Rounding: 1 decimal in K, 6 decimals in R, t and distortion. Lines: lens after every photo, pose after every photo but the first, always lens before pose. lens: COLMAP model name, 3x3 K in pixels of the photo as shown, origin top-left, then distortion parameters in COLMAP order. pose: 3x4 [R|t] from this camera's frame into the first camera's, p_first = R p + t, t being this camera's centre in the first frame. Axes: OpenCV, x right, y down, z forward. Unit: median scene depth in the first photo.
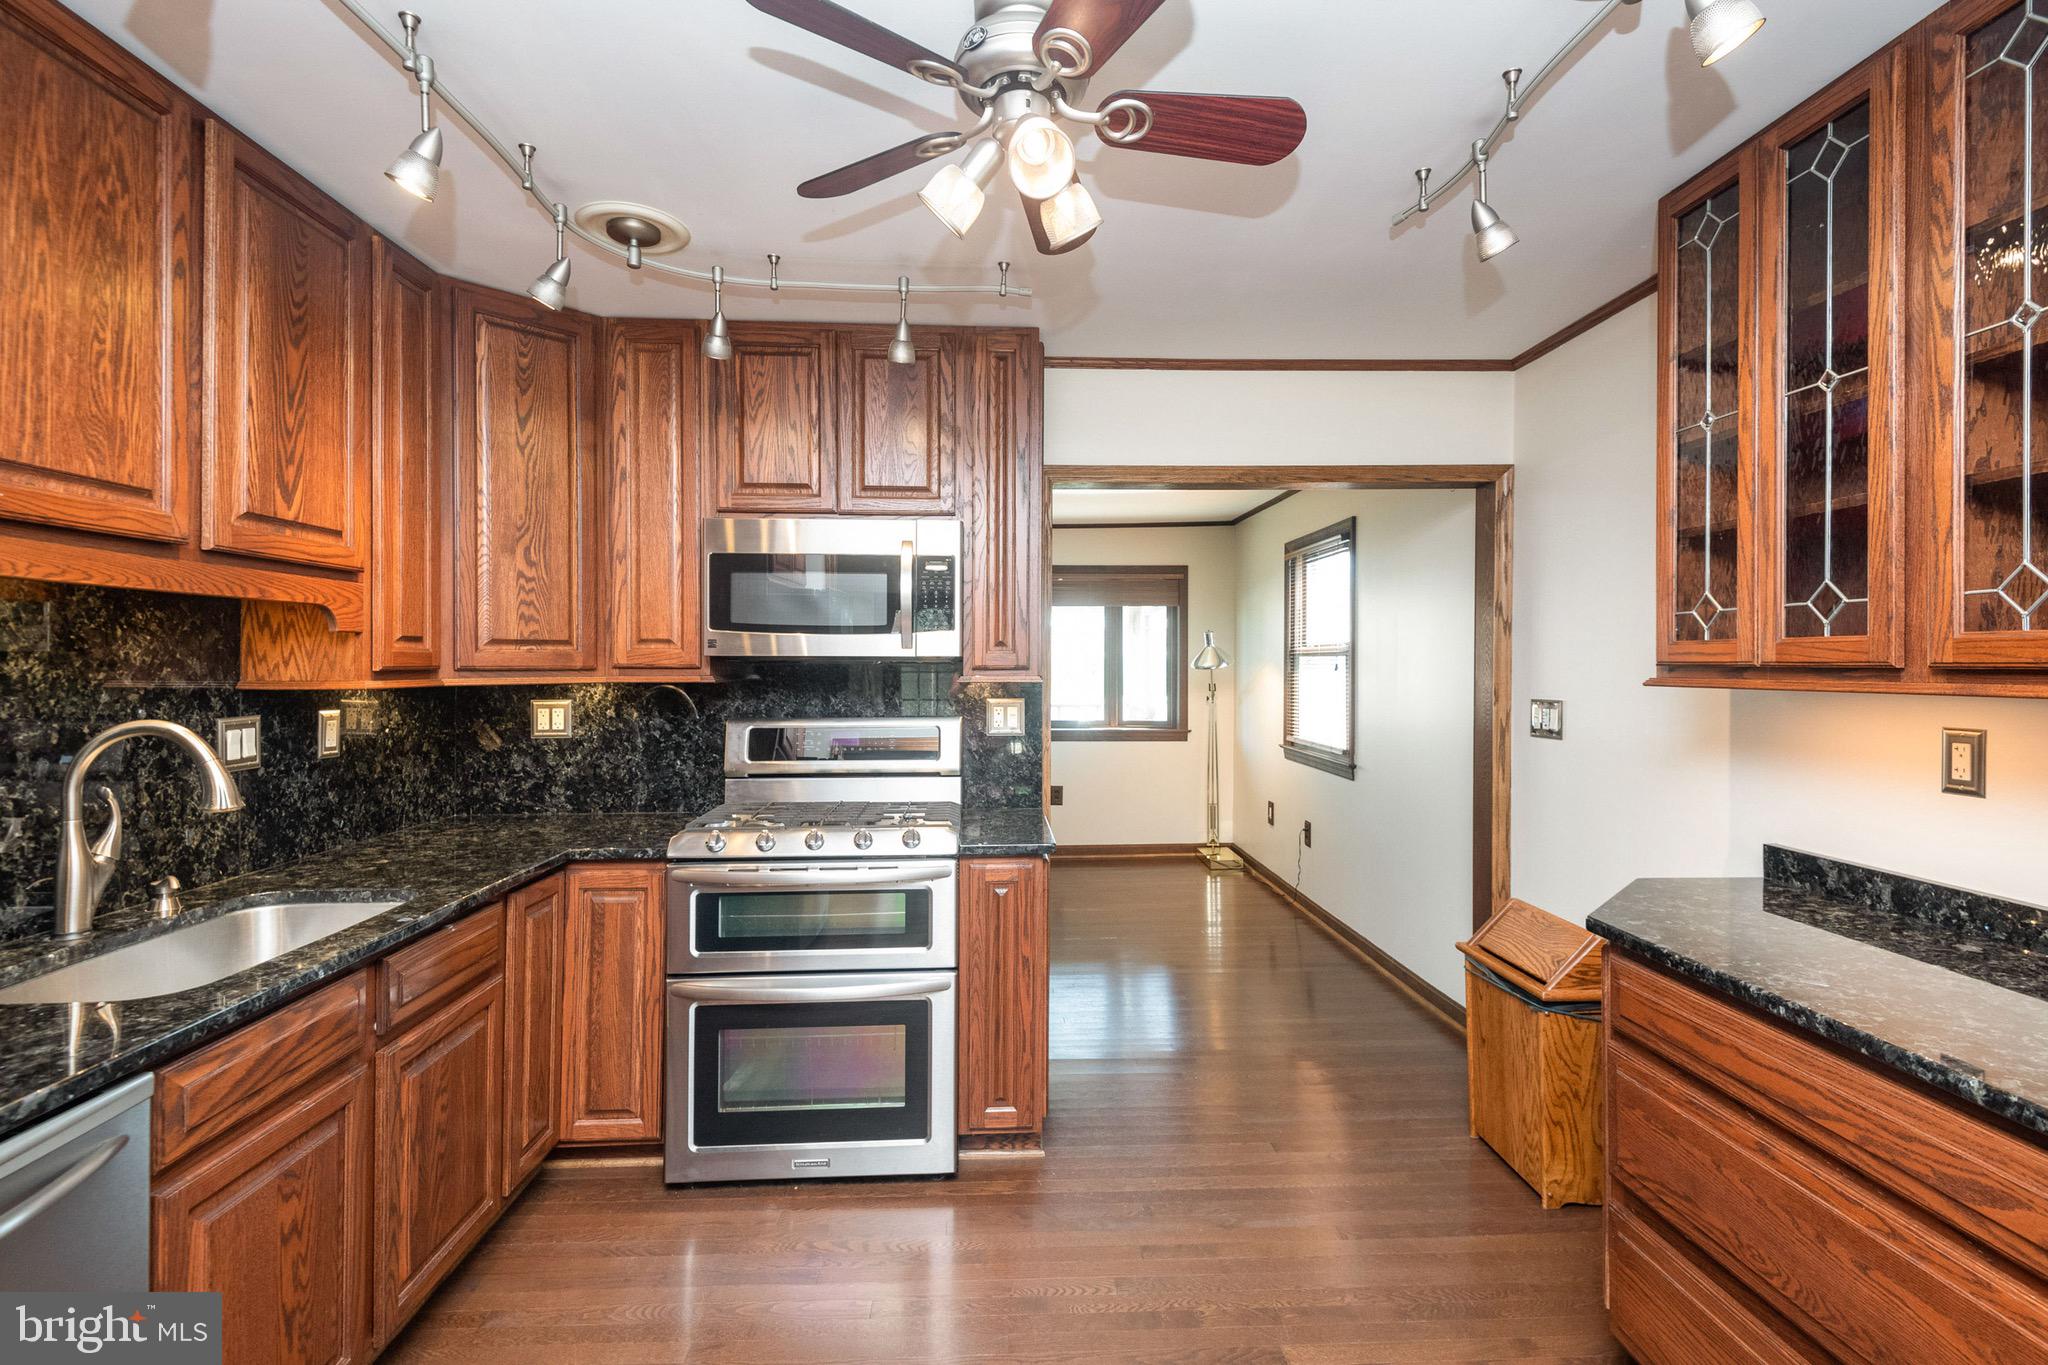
lens RADIAL K [[949.5, 0, 1023.0], [0, 949.5, 667.8], [0, 0, 1]] dist [0.027071, -0.016334]
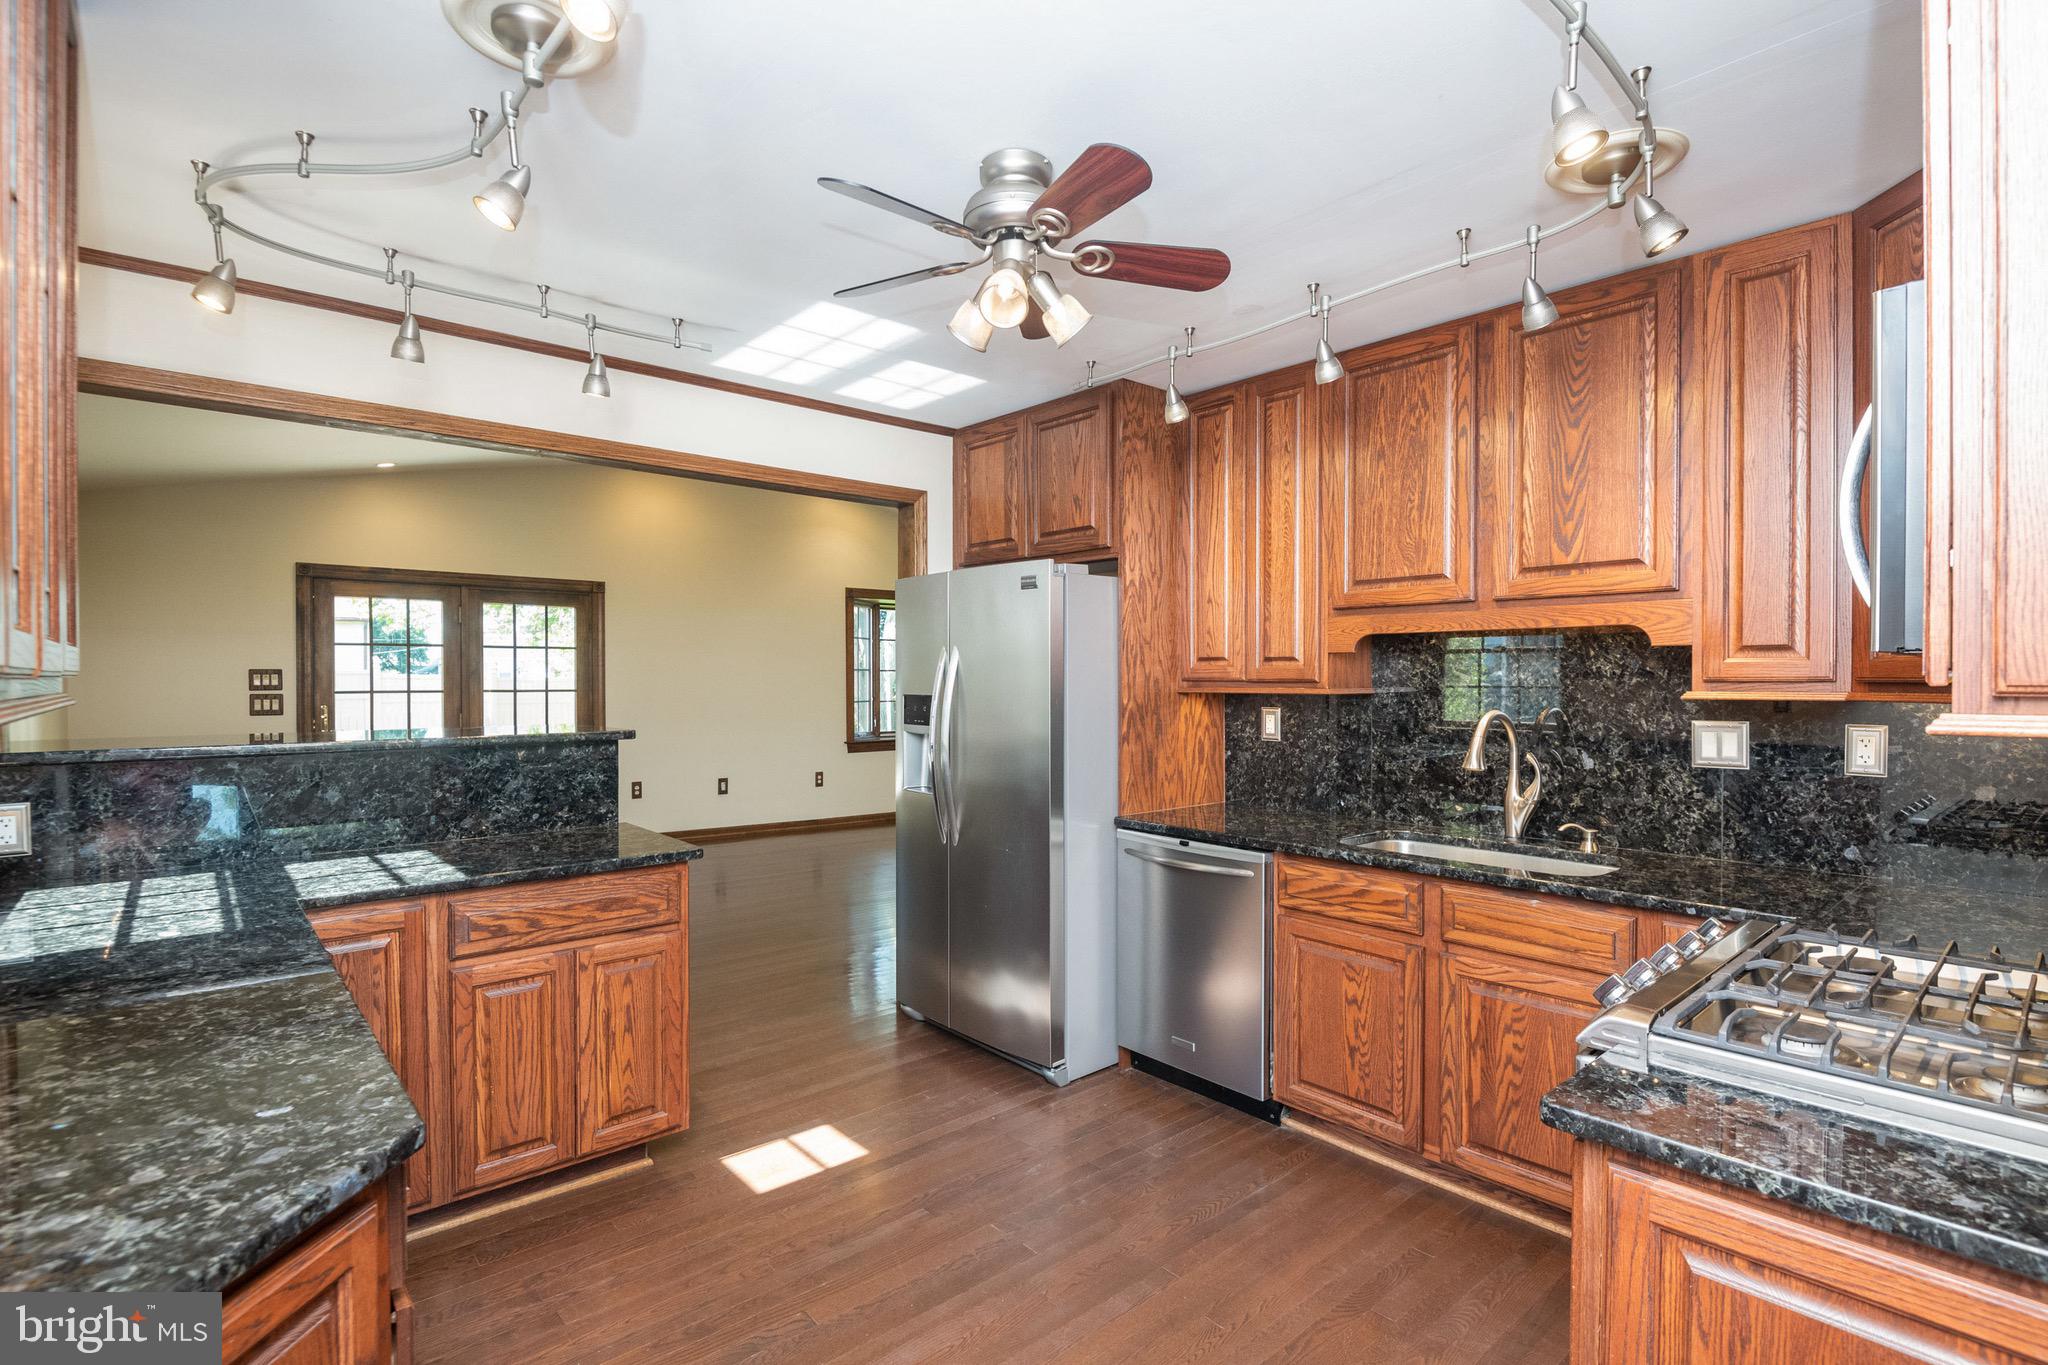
lens RADIAL K [[972.3, 0, 1035.6], [0, 972.3, 691.5], [0, 0, 1]] dist [-0.005753, -0.002515]
pose [[-0.774137, 0.010509, -0.632931, 0.461768], [-0.001942, 0.999818, 0.018977, -0.003923], [0.633015, 0.015920, -0.773976, 1.155050]]
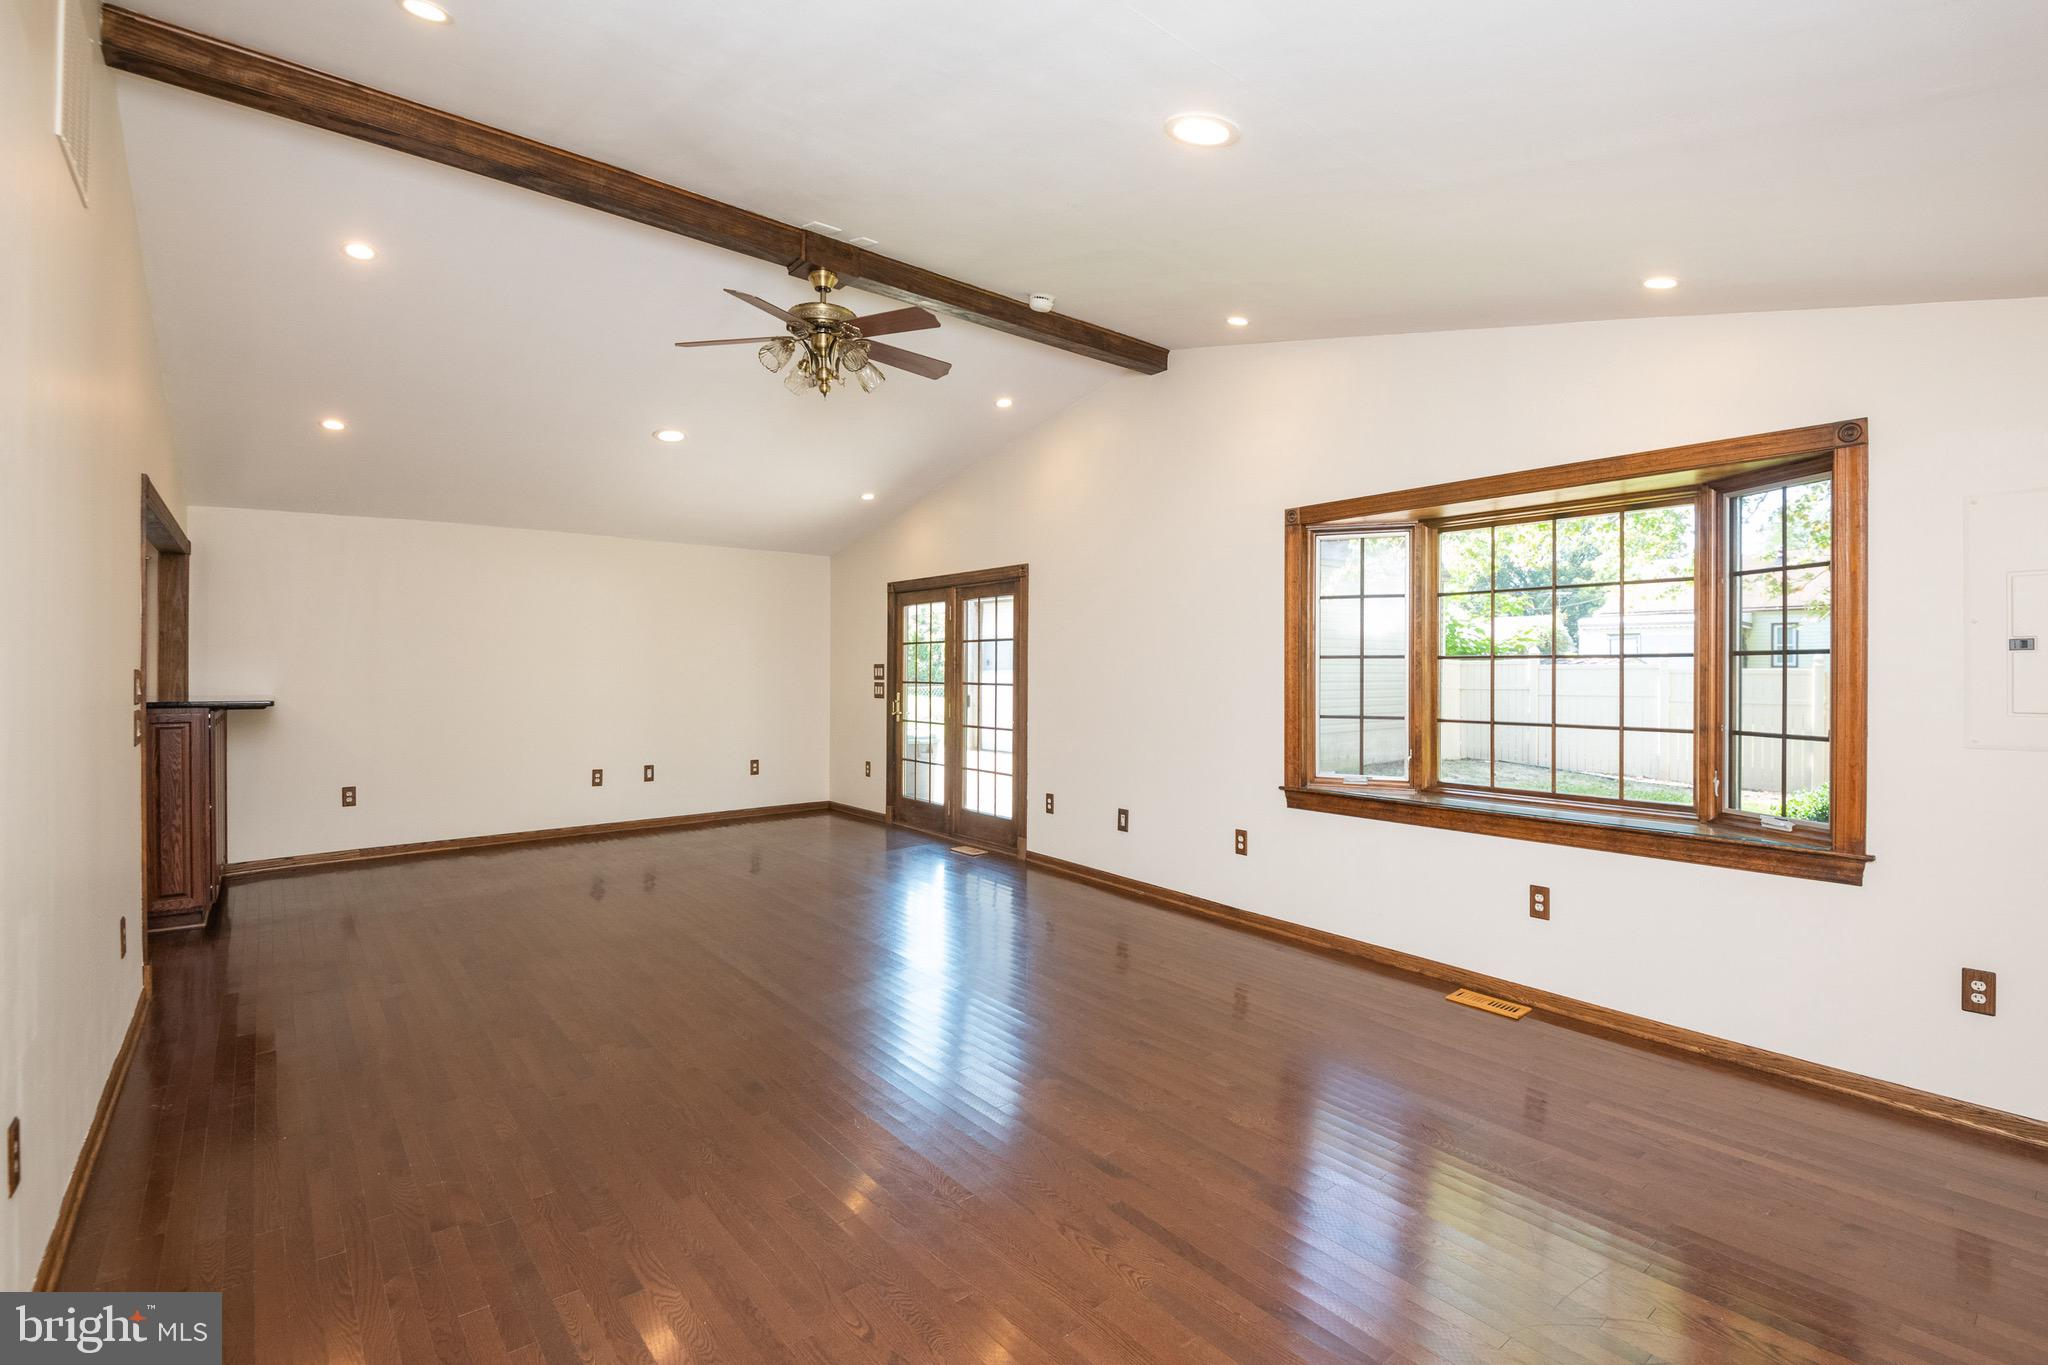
lens RADIAL K [[949.5, 0, 997.6], [0, 949.5, 666.6], [0, 0, 1]] dist [0.027071, -0.016334]
pose [[-0.579949, 0.002639, 0.814649, -2.380705], [0.001990, 0.999996, -0.001822, 0.005781], [-0.814651, 0.000564, -0.579952, -0.369022]]
